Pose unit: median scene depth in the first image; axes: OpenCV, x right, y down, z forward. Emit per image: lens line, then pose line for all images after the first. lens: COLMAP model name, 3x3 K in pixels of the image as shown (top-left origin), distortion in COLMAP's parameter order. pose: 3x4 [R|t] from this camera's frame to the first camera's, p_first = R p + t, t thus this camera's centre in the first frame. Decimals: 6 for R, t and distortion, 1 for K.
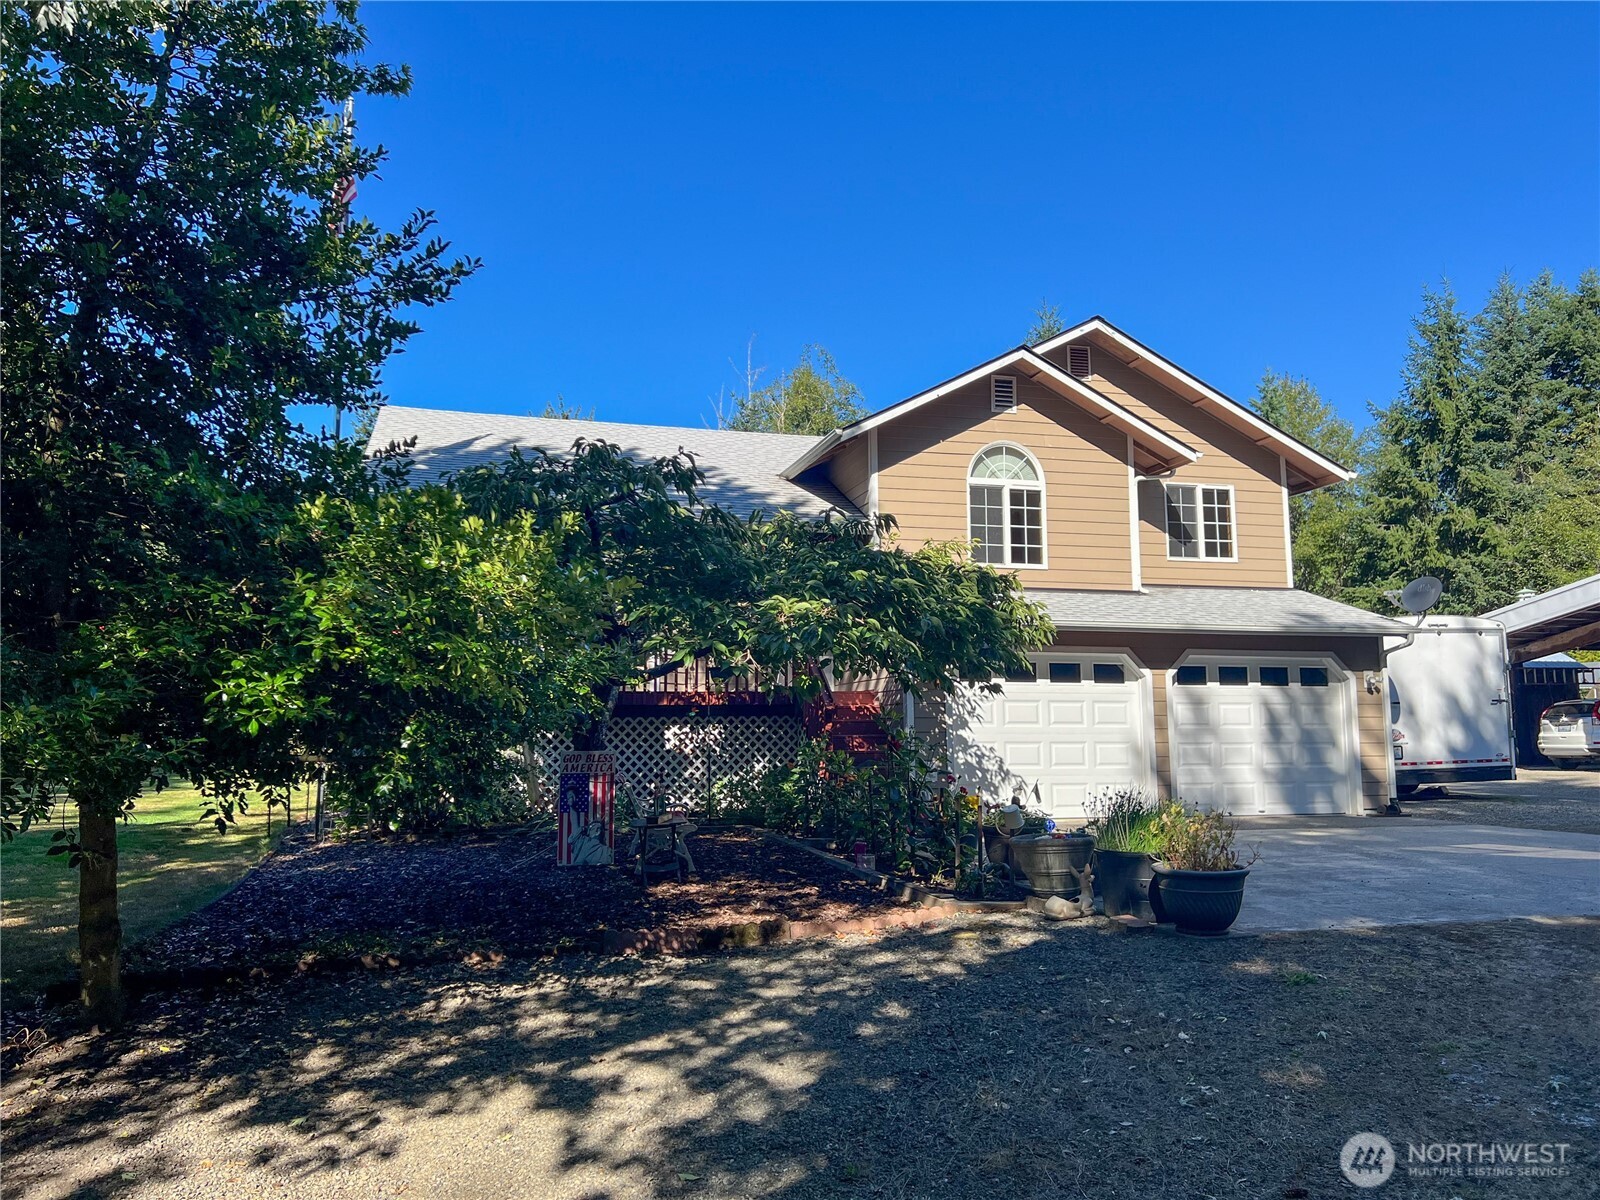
lens RADIAL K [[1196.7, 0, 795.9], [0, 1196.7, 600.3], [0, 0, 1]] dist [0.006825, 0.001360]
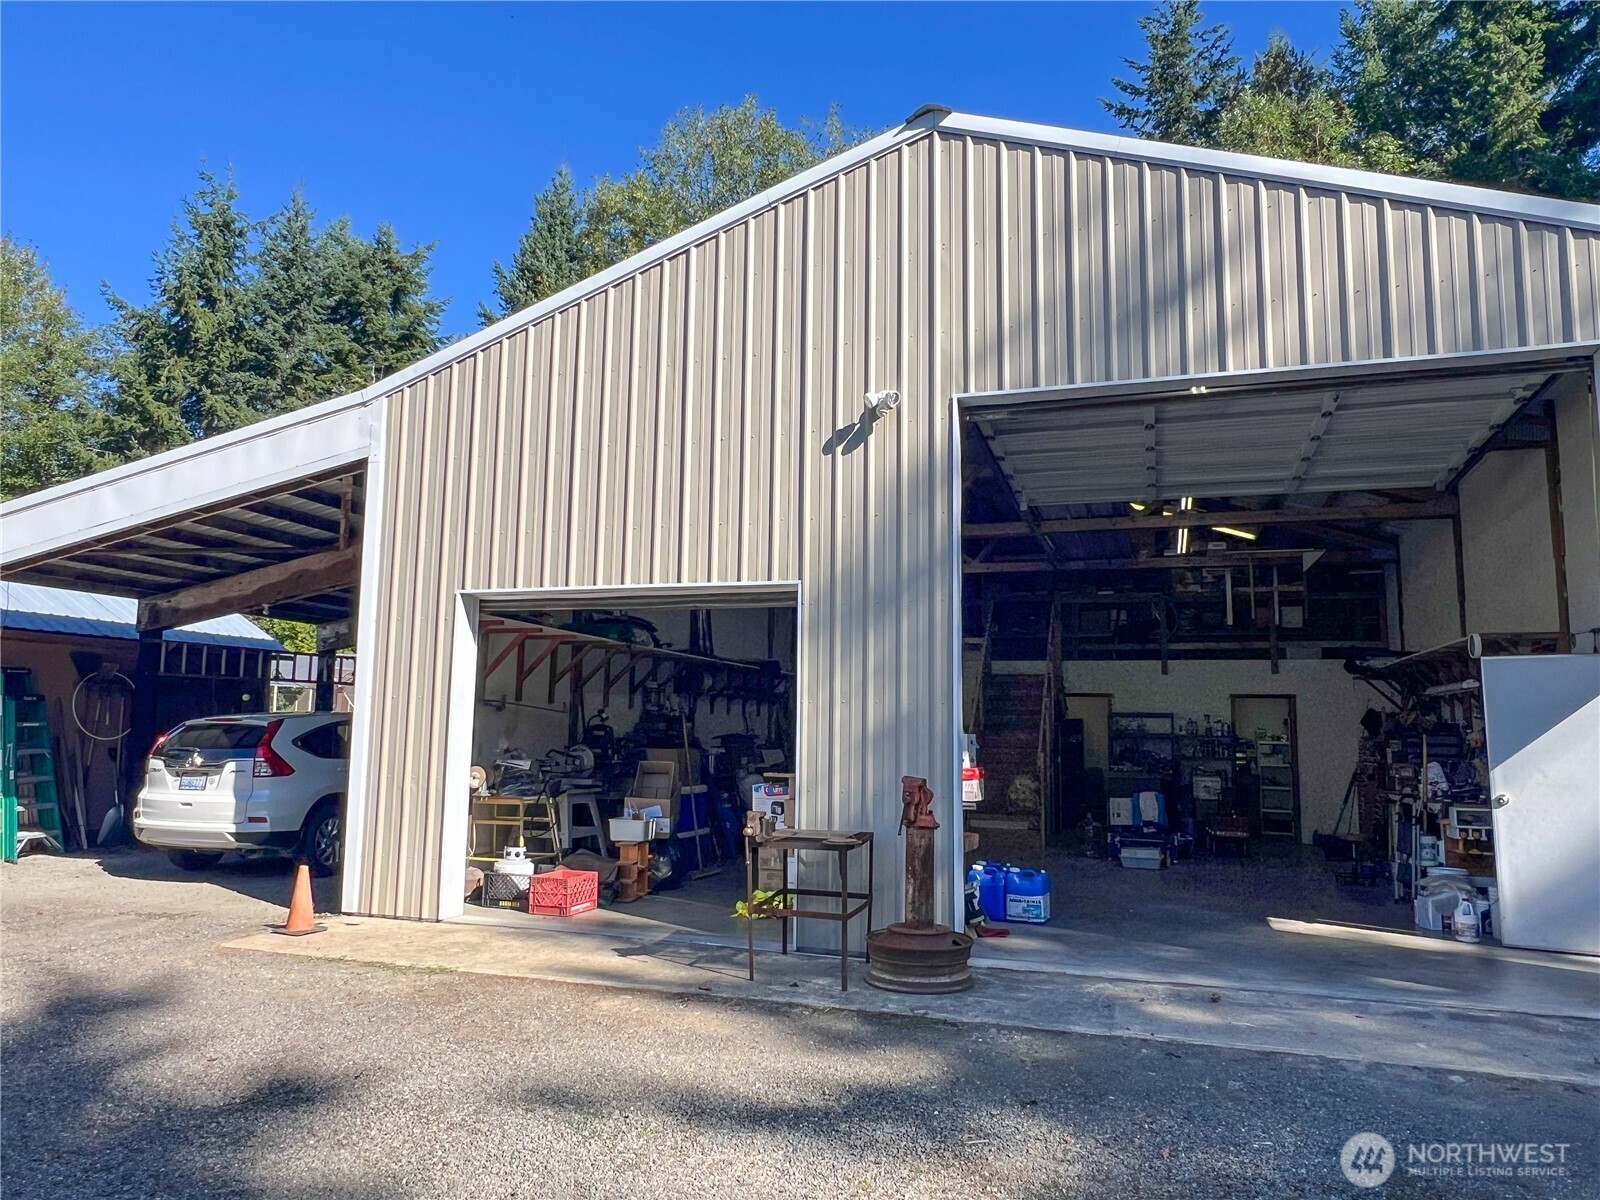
lens RADIAL K [[1078.9, 0, 796.6], [0, 1078.9, 601.3], [0, 0, 1]] dist [-0.011906, 0.001044]
pose [[0.549261, 0.119482, 0.827065, 0.202555], [-0.121129, 0.990656, -0.062672, 0.019259], [-0.826825, -0.065758, 0.558602, 0.286451]]
